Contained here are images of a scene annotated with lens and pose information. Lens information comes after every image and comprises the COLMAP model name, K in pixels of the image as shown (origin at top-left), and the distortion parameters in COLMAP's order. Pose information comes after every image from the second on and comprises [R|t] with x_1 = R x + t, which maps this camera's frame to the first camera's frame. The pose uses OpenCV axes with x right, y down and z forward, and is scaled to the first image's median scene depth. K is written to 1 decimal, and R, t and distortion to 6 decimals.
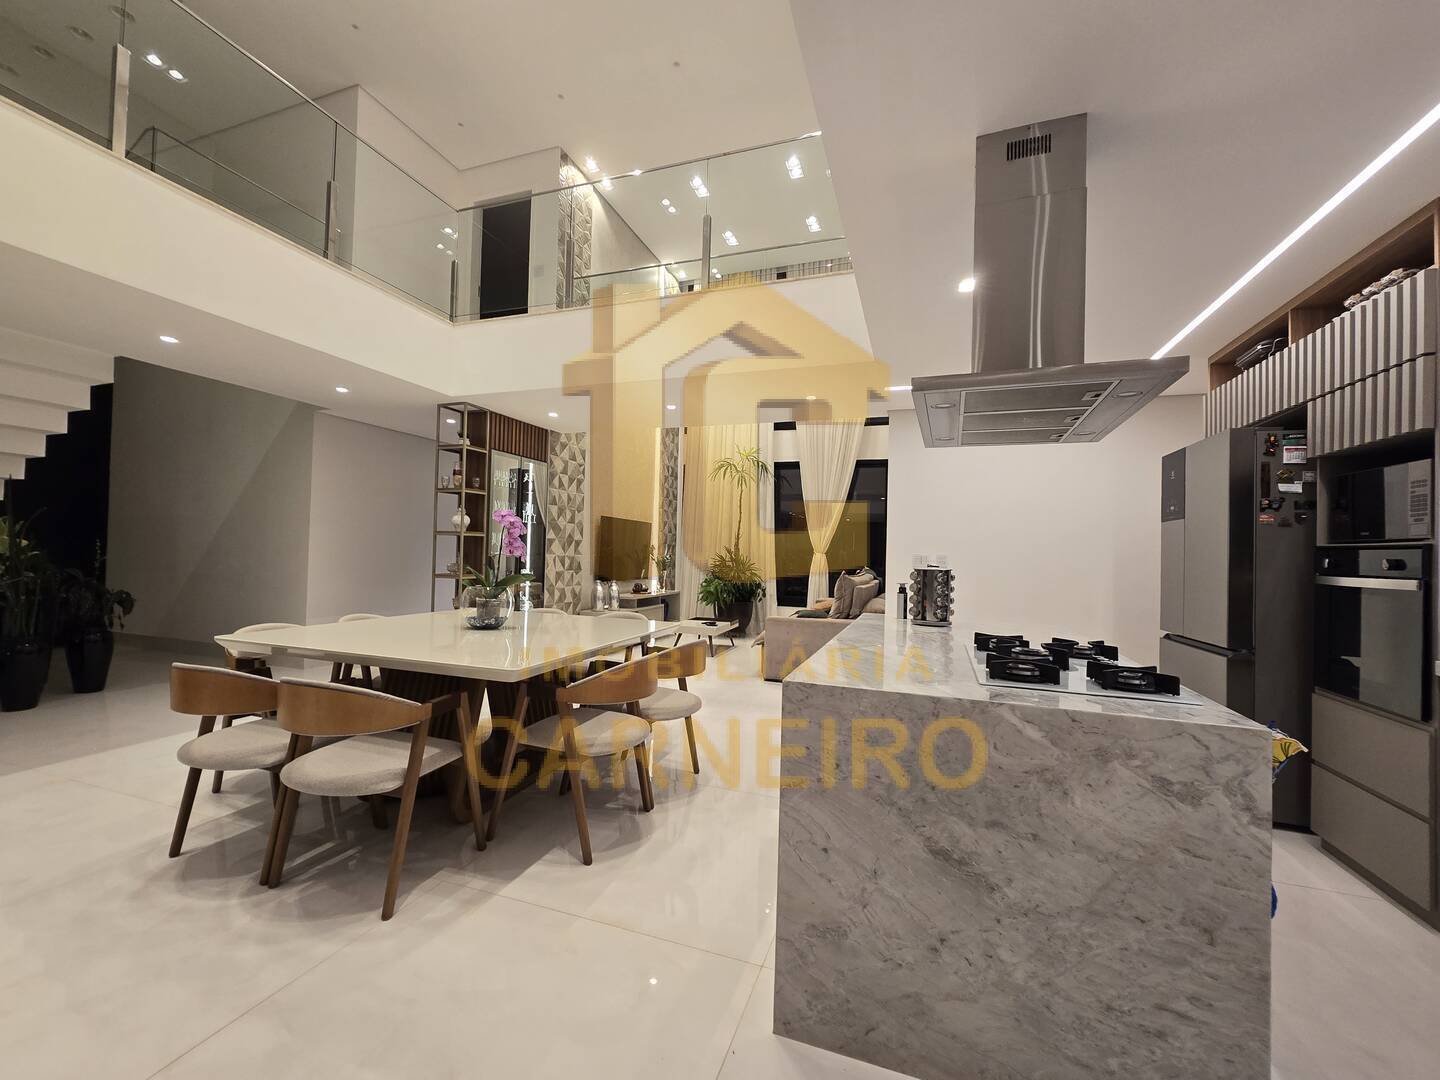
lens RADIAL K [[590.3, 0, 713.2], [0, 590.3, 543.3], [0, 0, 1]] dist [-0.002664, 0.000419]
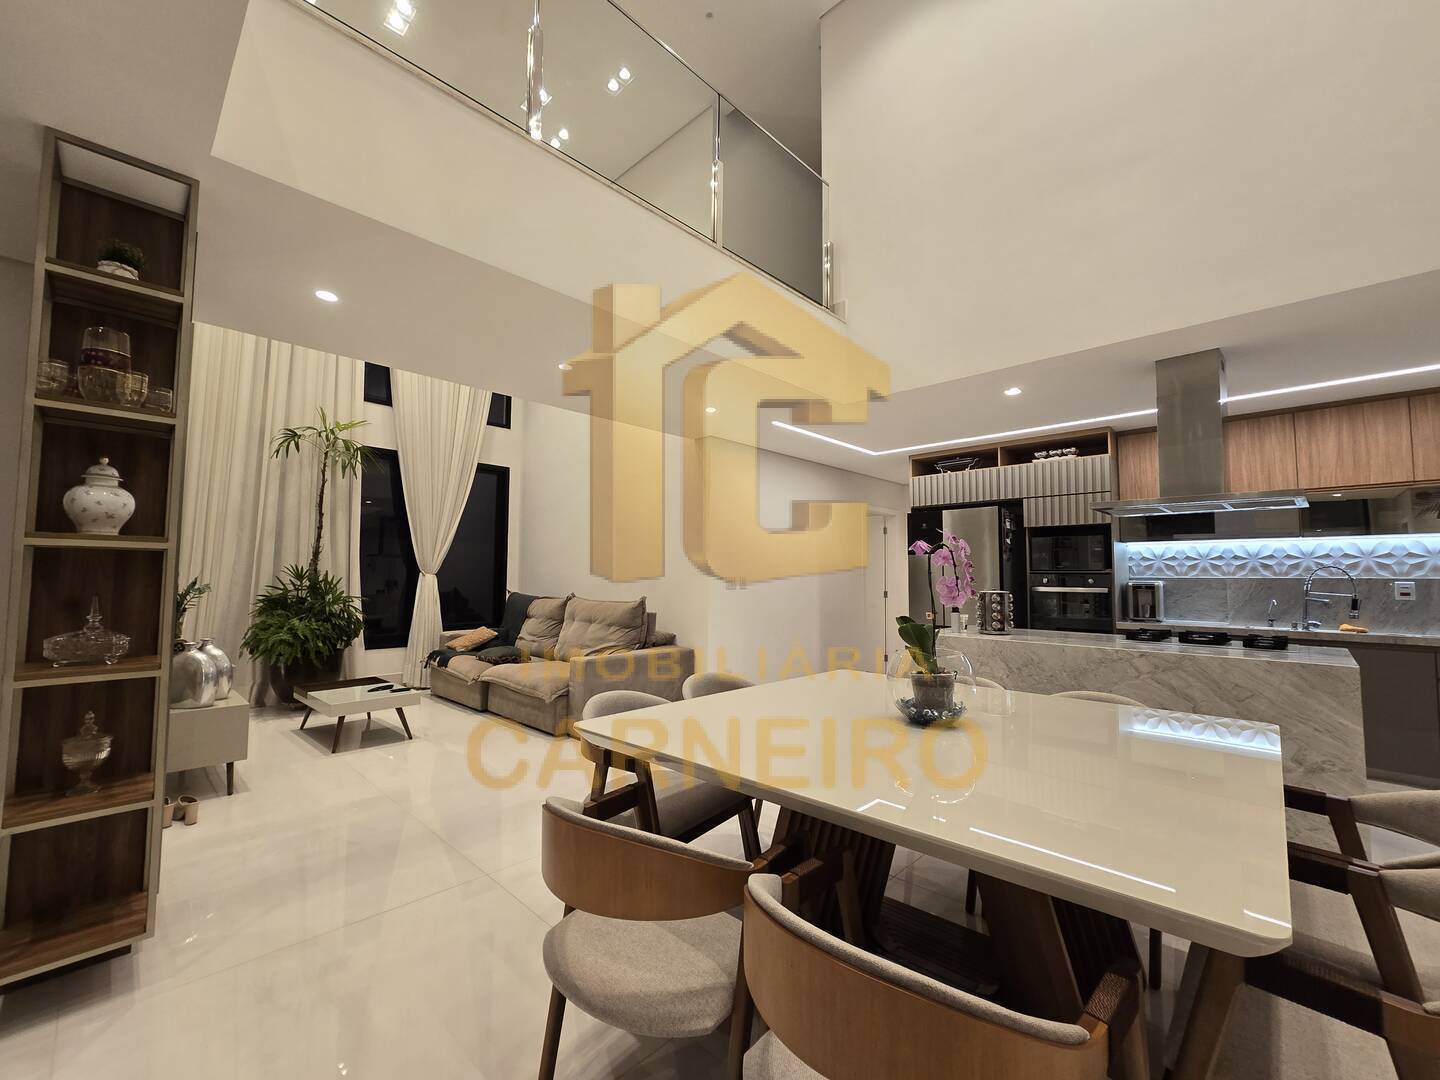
lens RADIAL K [[573.7, 0, 720.0], [0, 573.7, 540.0], [0, 0, 1]] dist [-0.002330, -0.000127]
pose [[0.399632, 0.035888, 0.915973, -1.094185], [-0.011530, 0.999351, -0.034125, -0.023313], [-0.916603, 0.003076, 0.399787, 1.110879]]
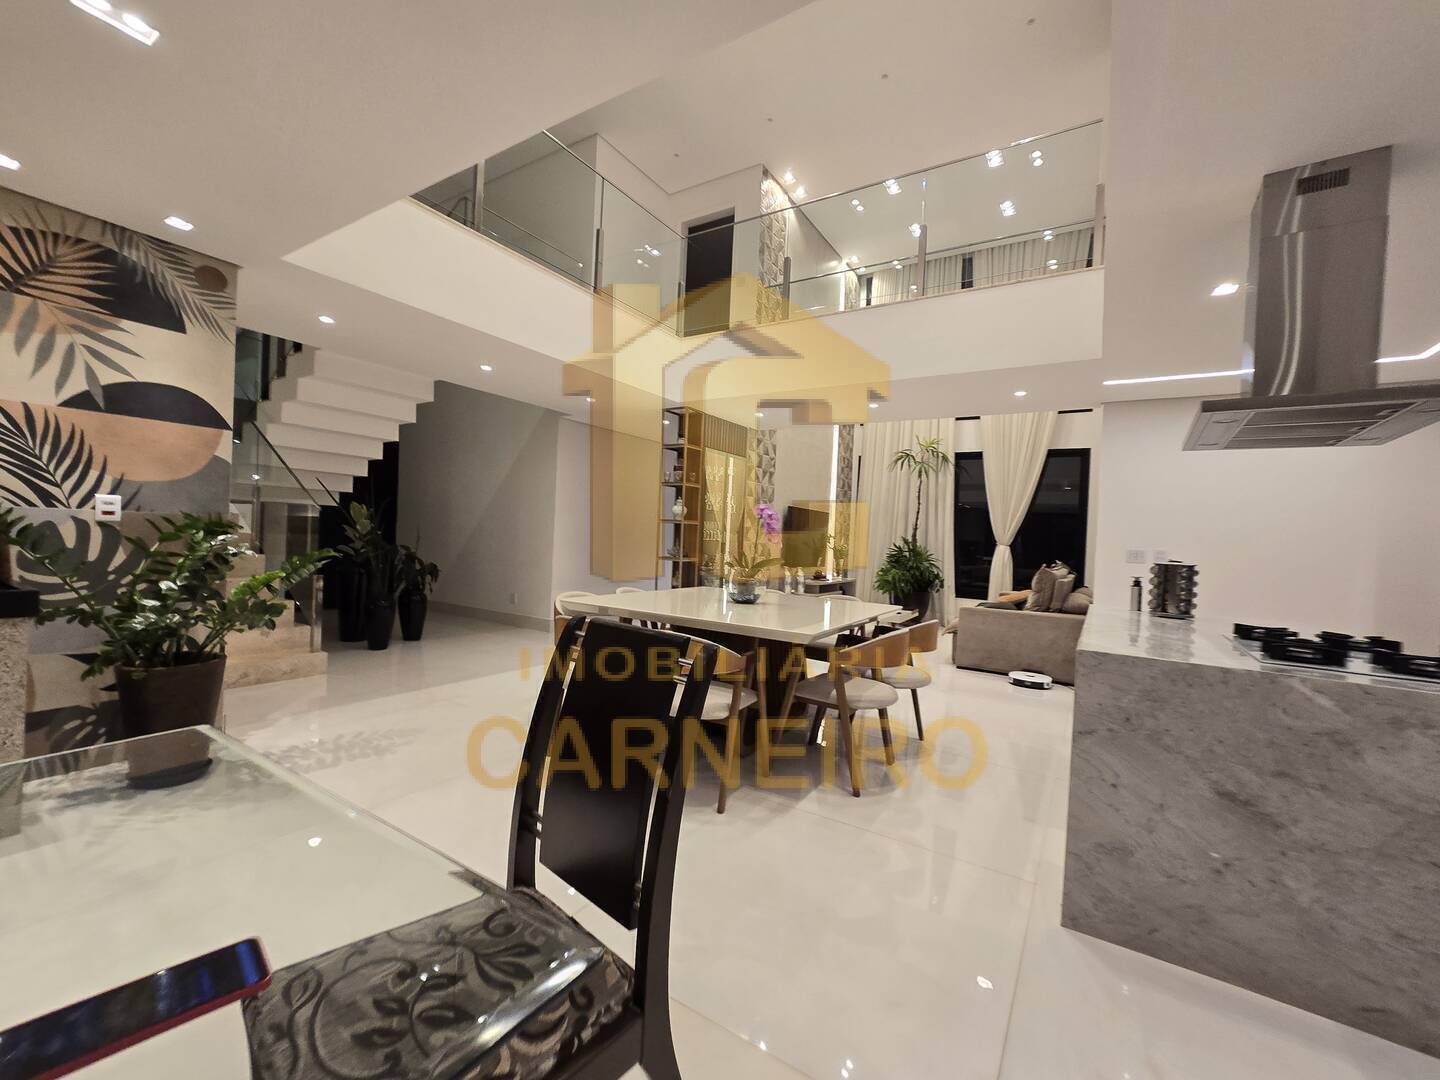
lens RADIAL K [[597.7, 0, 716.1], [0, 597.7, 542.9], [0, 0, 1]] dist [-0.008371, 0.004621]
pose [[0.974237, 0.020559, -0.224587, -0.190294], [-0.016151, 0.999639, 0.021448, -0.003204], [0.224947, -0.017268, 0.974218, -0.217050]]
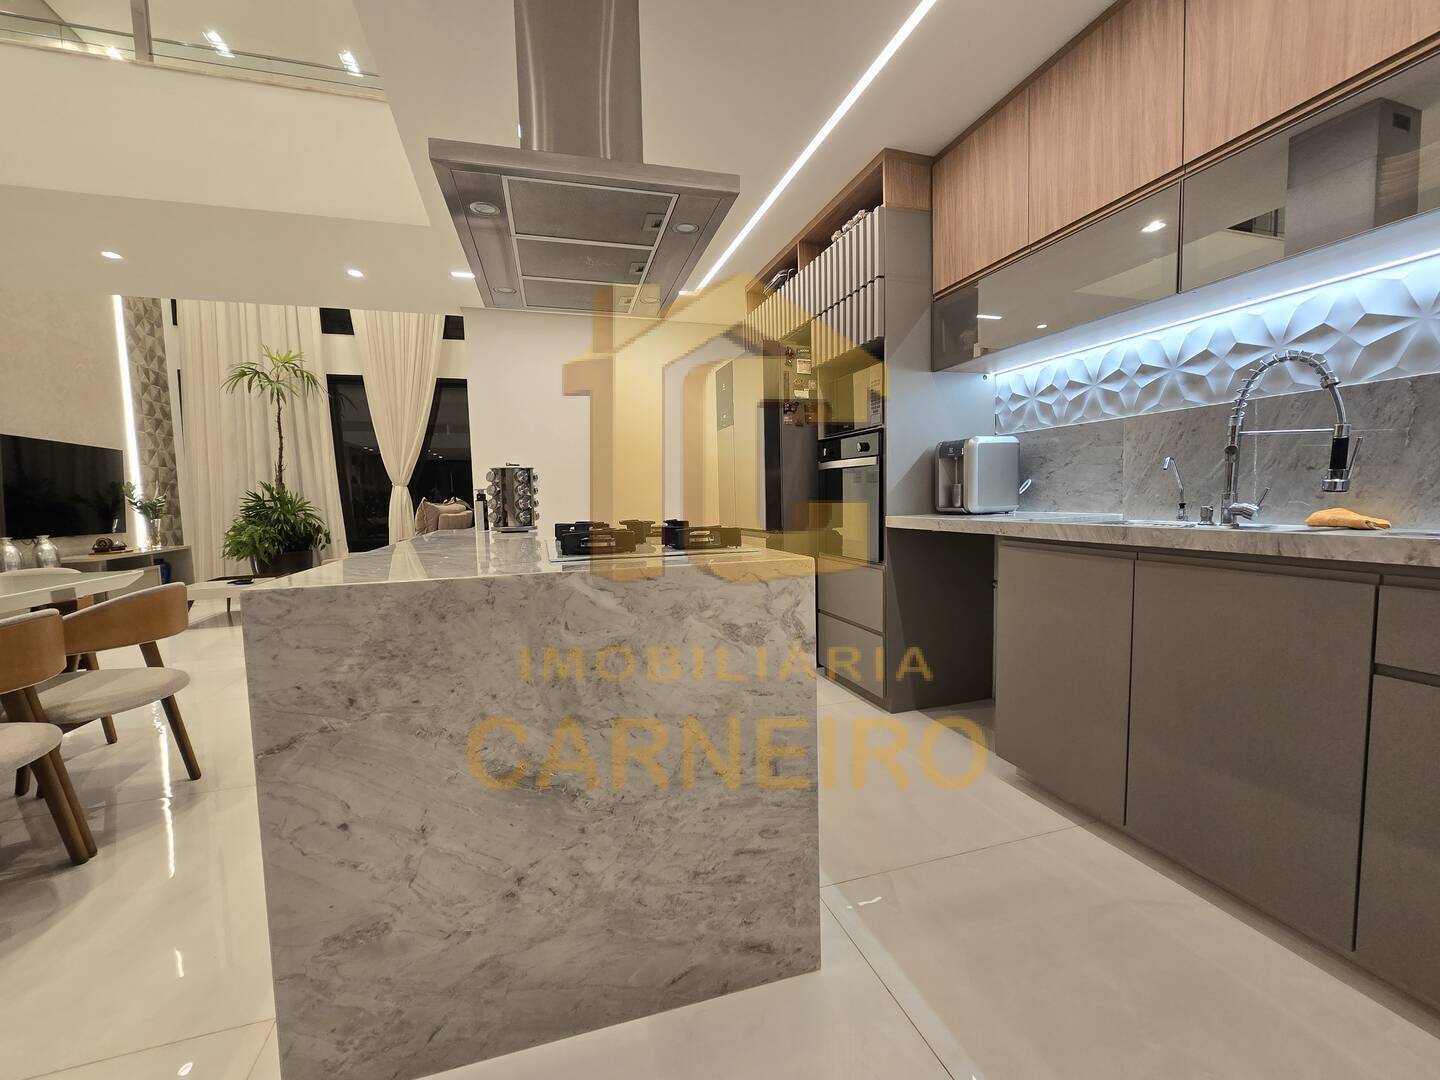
lens RADIAL K [[590.3, 0, 713.2], [0, 590.3, 543.3], [0, 0, 1]] dist [-0.002664, 0.000419]
pose [[0.798777, -0.092900, 0.594412, 0.083884], [0.036025, 0.993619, 0.106881, 0.075185], [-0.600548, -0.063961, 0.797026, 0.121683]]
